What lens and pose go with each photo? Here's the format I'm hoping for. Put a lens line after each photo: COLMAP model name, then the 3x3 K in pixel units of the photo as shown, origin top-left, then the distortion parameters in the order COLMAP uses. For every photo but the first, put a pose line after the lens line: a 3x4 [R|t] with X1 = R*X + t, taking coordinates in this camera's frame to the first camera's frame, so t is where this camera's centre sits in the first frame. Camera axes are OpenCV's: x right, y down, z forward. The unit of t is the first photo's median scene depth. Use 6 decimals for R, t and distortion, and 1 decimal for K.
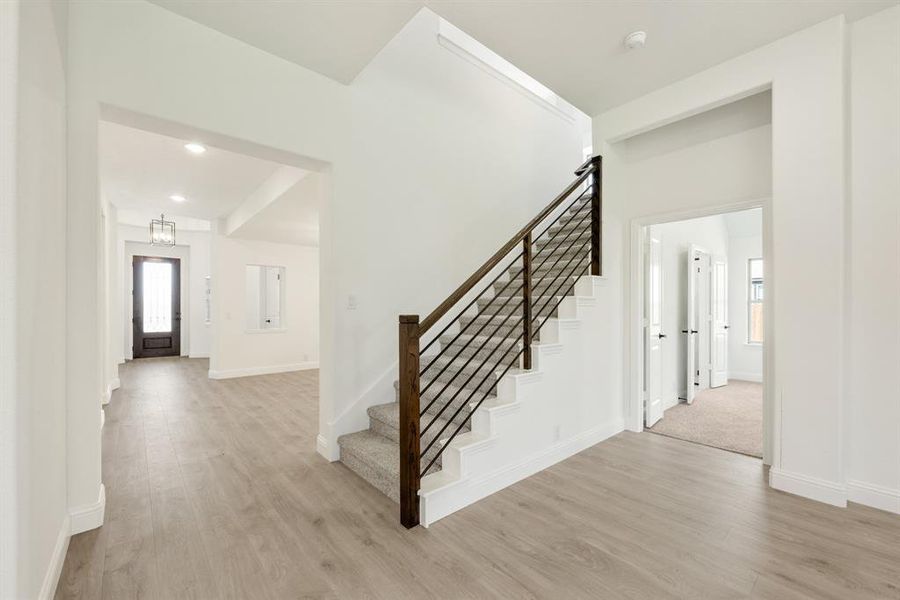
lens RADIAL K [[365.3, 0, 447.4], [0, 365.3, 305.6], [0, 0, 1]] dist [-0.001201, -0.000180]
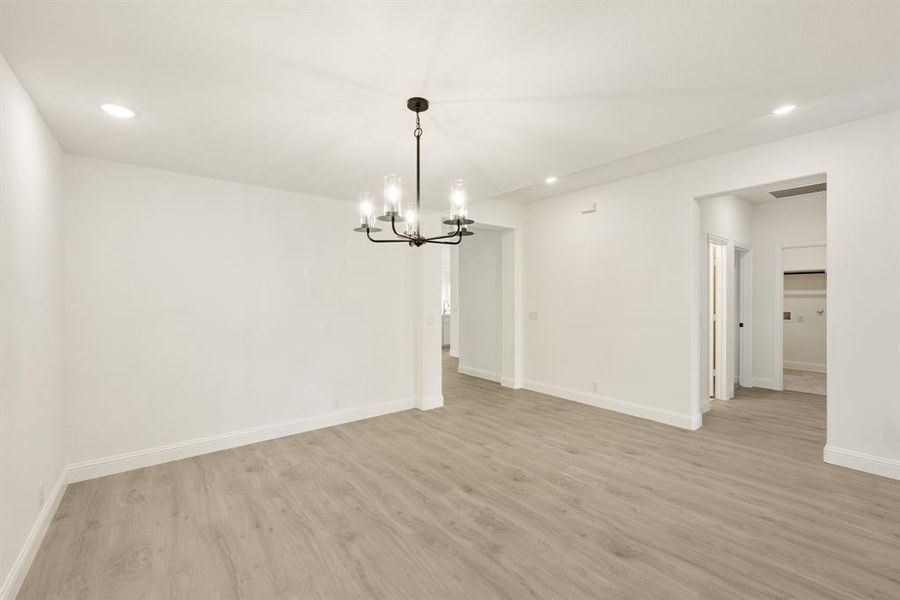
lens RADIAL K [[367.0, 0, 452.6], [0, 367.0, 289.3], [0, 0, 1]] dist [-0.003550, -0.000229]
pose [[-0.999184, 0.005501, 0.040002, -0.214042], [0.004598, 0.999733, -0.022630, -0.015297], [-0.040115, -0.022428, -0.998943, 1.169808]]
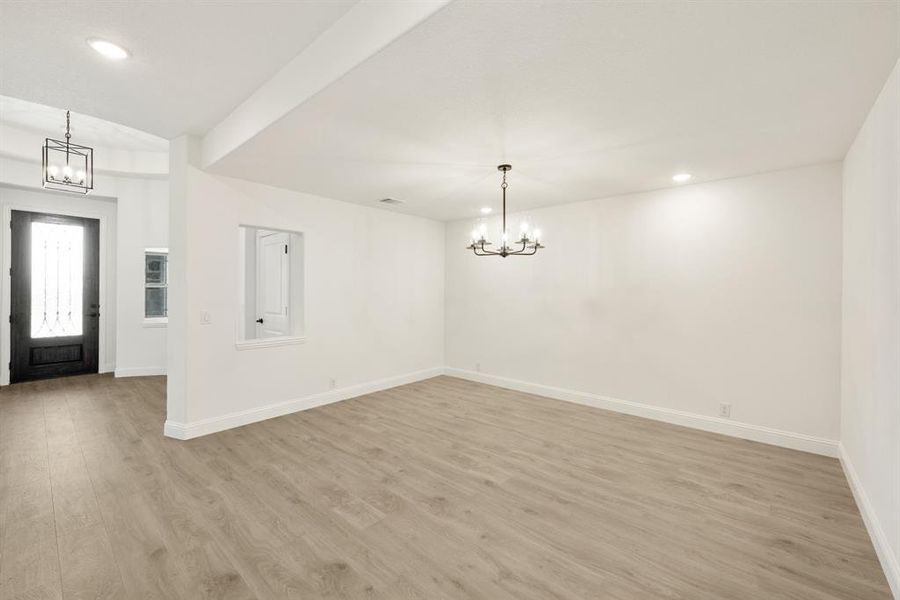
lens RADIAL K [[367.0, 0, 452.6], [0, 367.0, 289.3], [0, 0, 1]] dist [-0.003550, -0.000229]
pose [[0.988956, 0.007132, 0.148041, -0.310222], [-0.007066, 0.999975, -0.000975, -0.015619], [-0.148044, -0.000081, 0.988981, 0.400088]]
